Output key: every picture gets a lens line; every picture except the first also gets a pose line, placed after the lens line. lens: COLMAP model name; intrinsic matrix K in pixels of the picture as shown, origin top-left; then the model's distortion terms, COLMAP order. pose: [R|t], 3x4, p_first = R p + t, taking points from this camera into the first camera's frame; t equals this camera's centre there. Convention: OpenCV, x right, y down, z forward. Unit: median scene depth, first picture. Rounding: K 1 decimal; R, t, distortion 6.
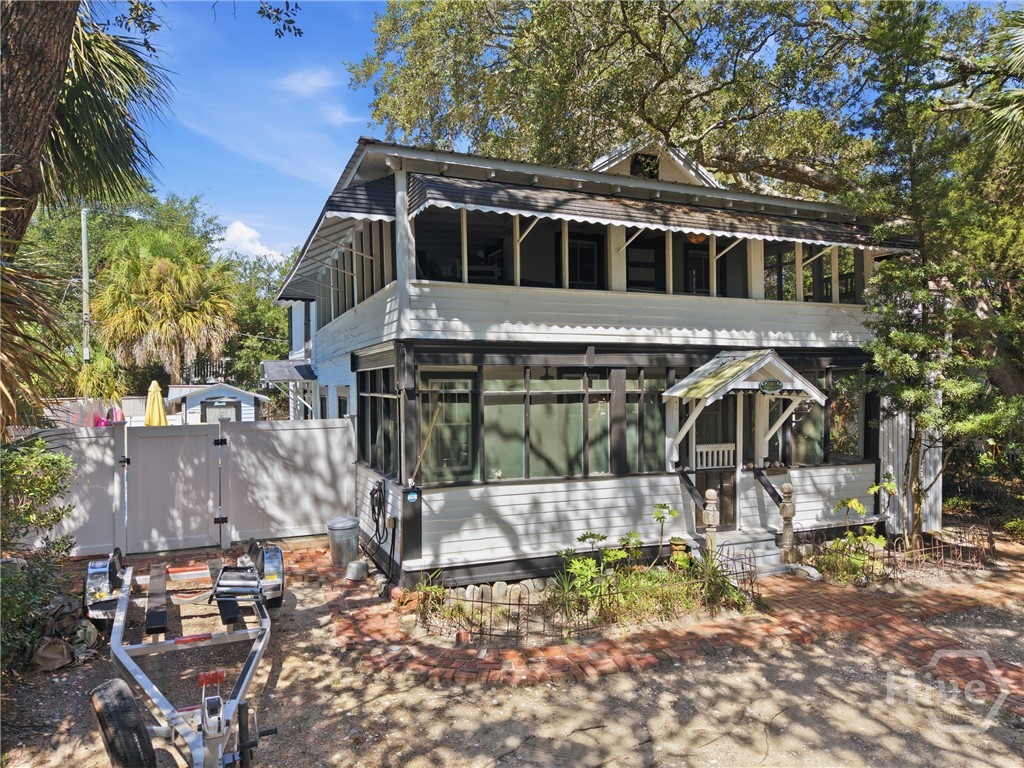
lens RADIAL K [[682.5, 0, 515.7], [0, 682.5, 385.2], [0, 0, 1]] dist [0.044843, -0.044114]
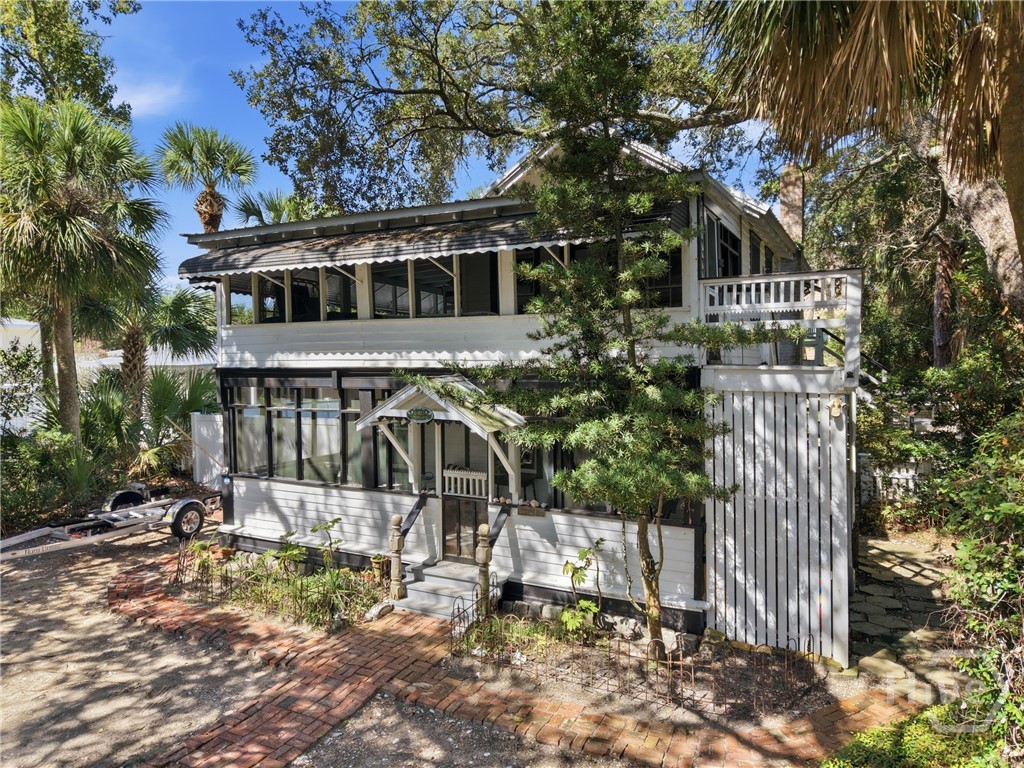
lens RADIAL K [[691.1, 0, 520.1], [0, 691.1, 381.0], [0, 0, 1]] dist [0.005201, -0.000057]
pose [[0.635398, 0.023199, -0.771837, 1.208187], [-0.001333, 0.999580, 0.028947, -0.075287], [0.772184, -0.017364, 0.635162, 0.518867]]
